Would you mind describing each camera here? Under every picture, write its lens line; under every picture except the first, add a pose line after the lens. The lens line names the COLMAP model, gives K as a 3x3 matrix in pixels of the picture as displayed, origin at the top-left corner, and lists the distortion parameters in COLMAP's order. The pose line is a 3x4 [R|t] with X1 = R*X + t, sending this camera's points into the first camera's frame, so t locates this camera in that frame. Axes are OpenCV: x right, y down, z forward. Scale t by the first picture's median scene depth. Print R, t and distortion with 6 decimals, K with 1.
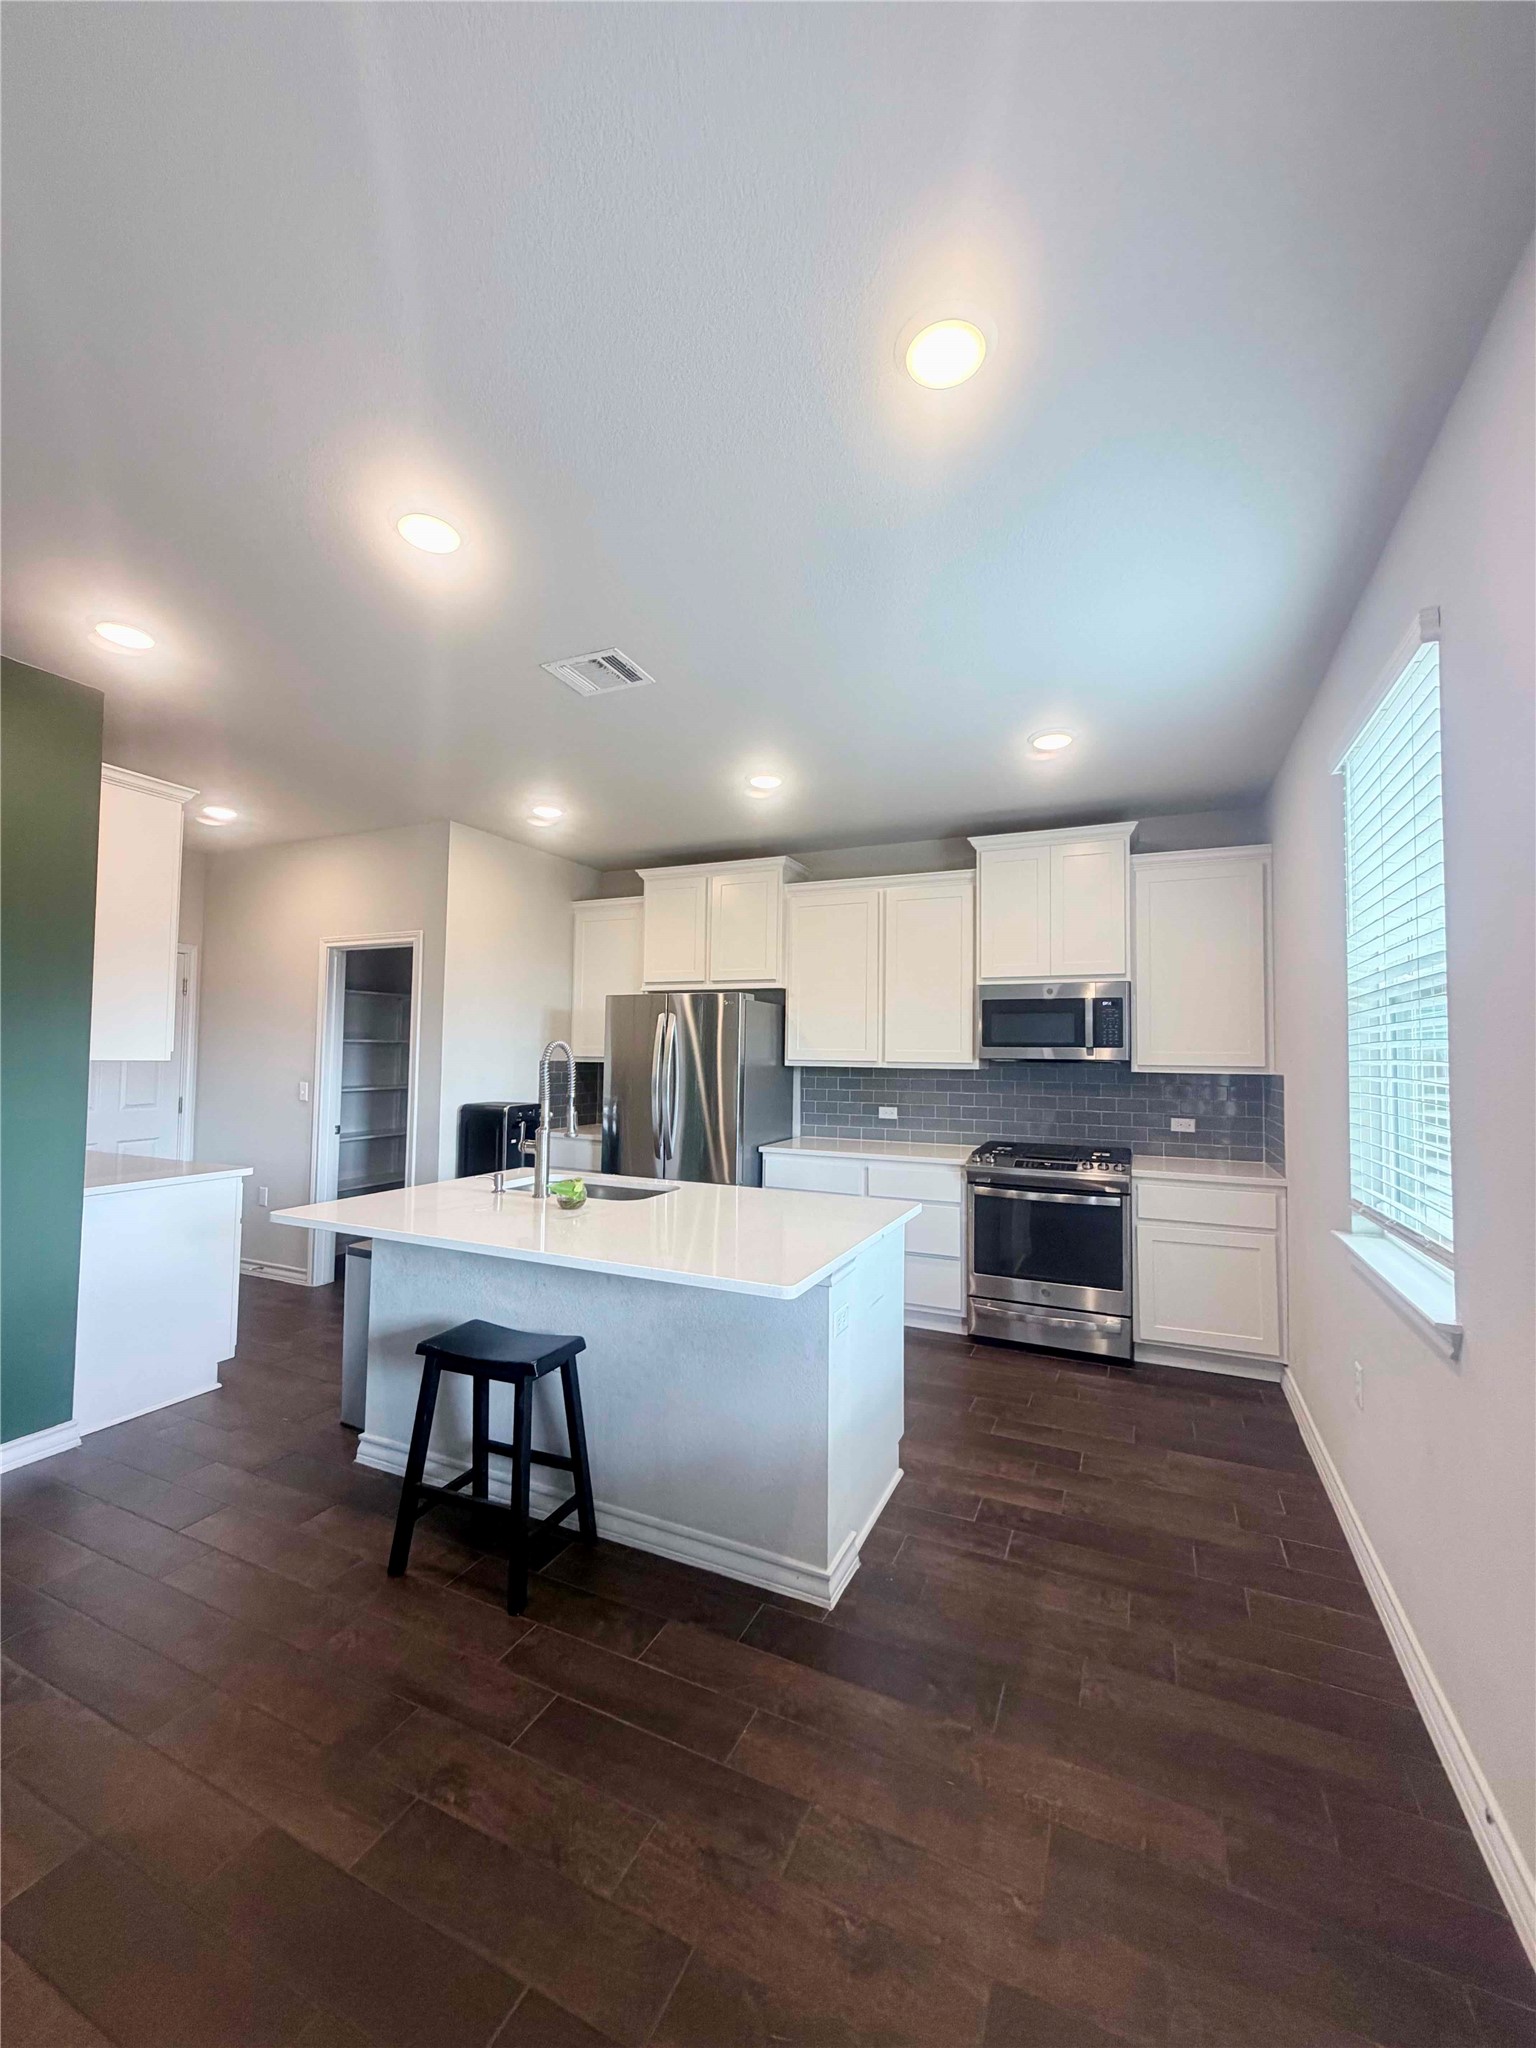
lens RADIAL K [[820.0, 0, 775.6], [0, 820.0, 1016.5], [0, 0, 1]] dist [-0.000569, 0.001038]
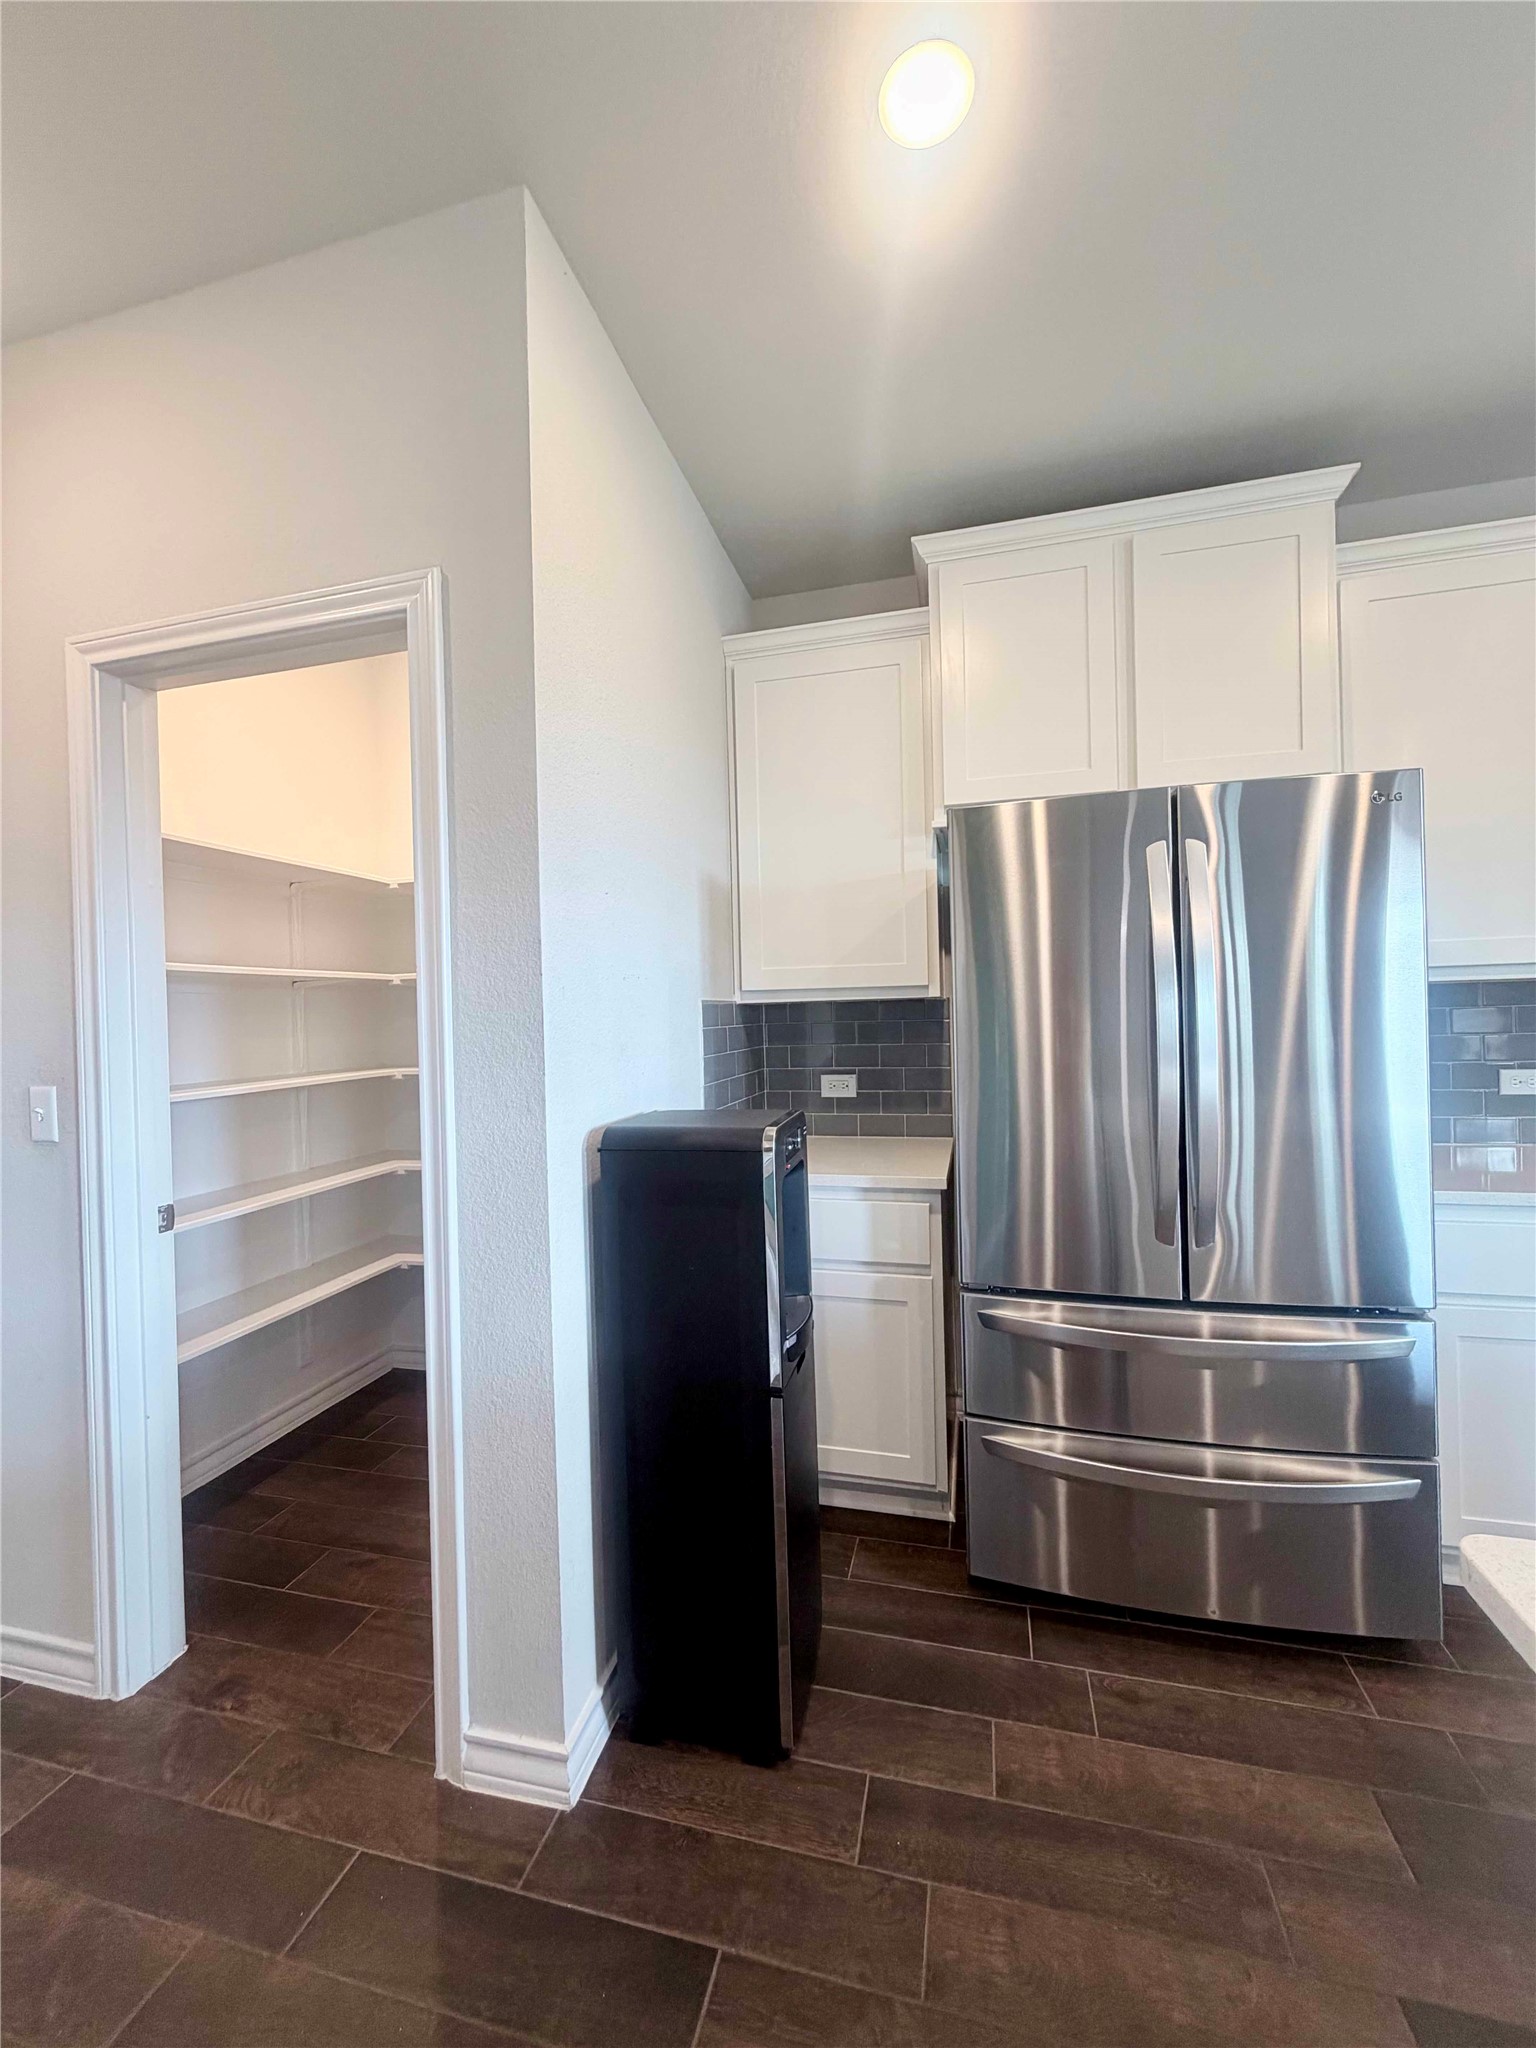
lens RADIAL K [[820.0, 0, 794.2], [0, 820.0, 1015.4], [0, 0, 1]] dist [-0.000569, 0.001038]
pose [[0.984217, -0.042746, 0.171727, -0.539513], [0.034921, 0.998221, 0.048331, 0.072859], [-0.173487, -0.041571, 0.983958, 1.011616]]
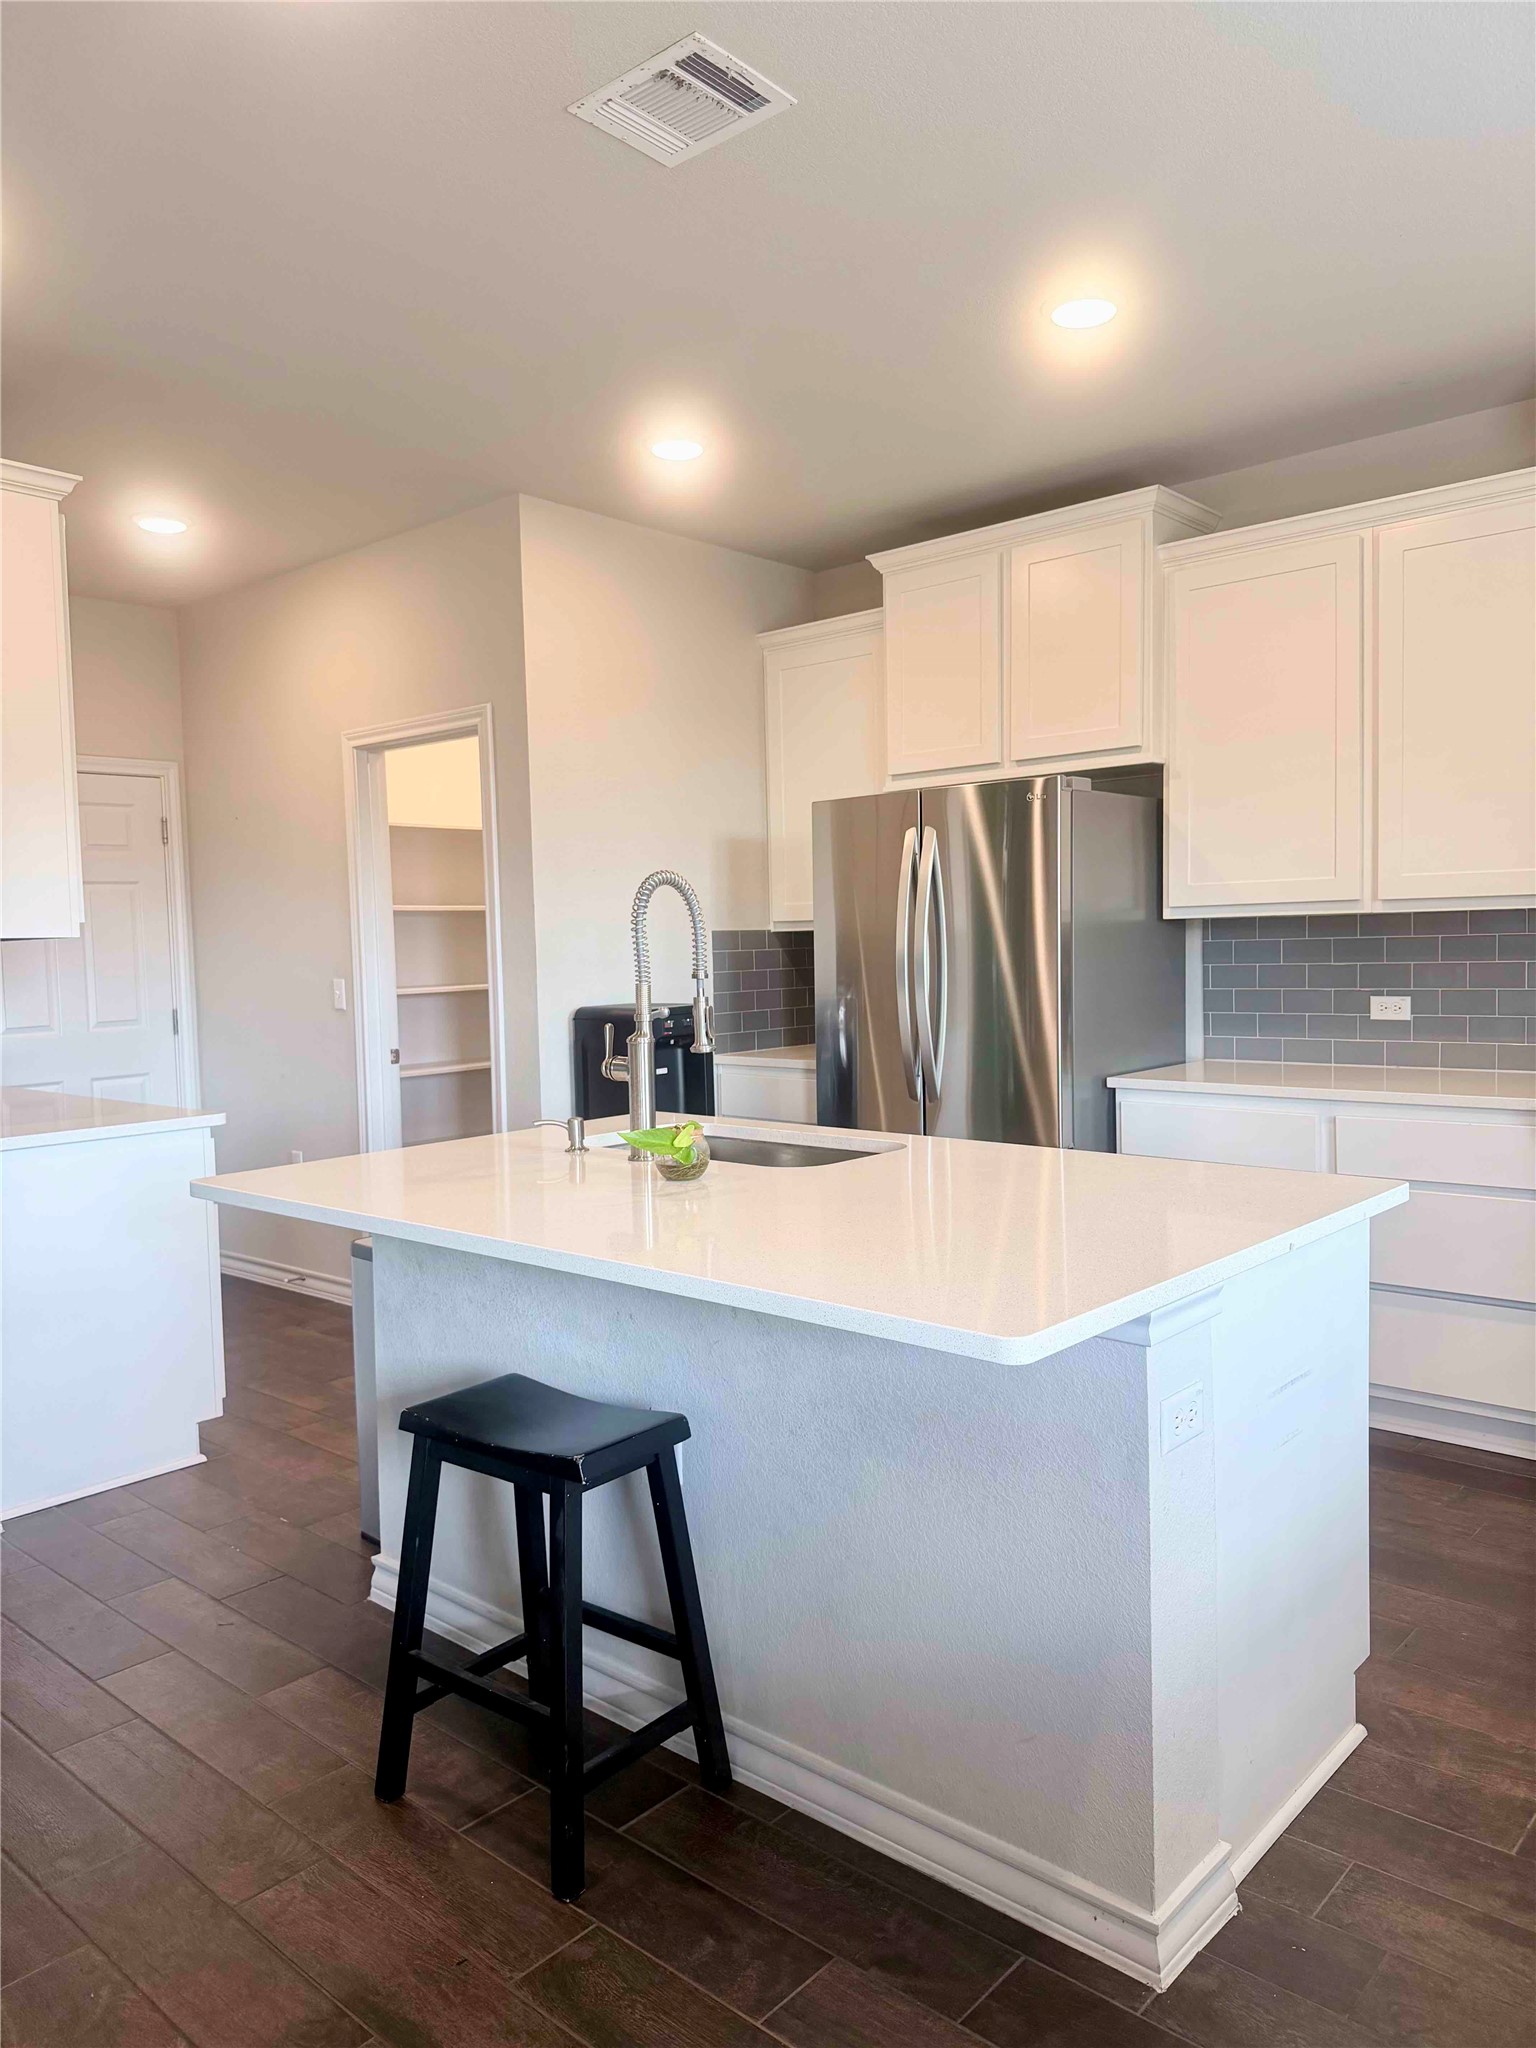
lens RADIAL K [[1472.3, 0, 769.1], [0, 1472.3, 1023.9], [0, 0, 1]] dist [0.033482, -0.034888]
pose [[0.954707, -0.018738, -0.296958, 0.075257], [0.050431, 0.993766, 0.099425, 0.034788], [0.293244, -0.109897, 0.949700, 0.102070]]
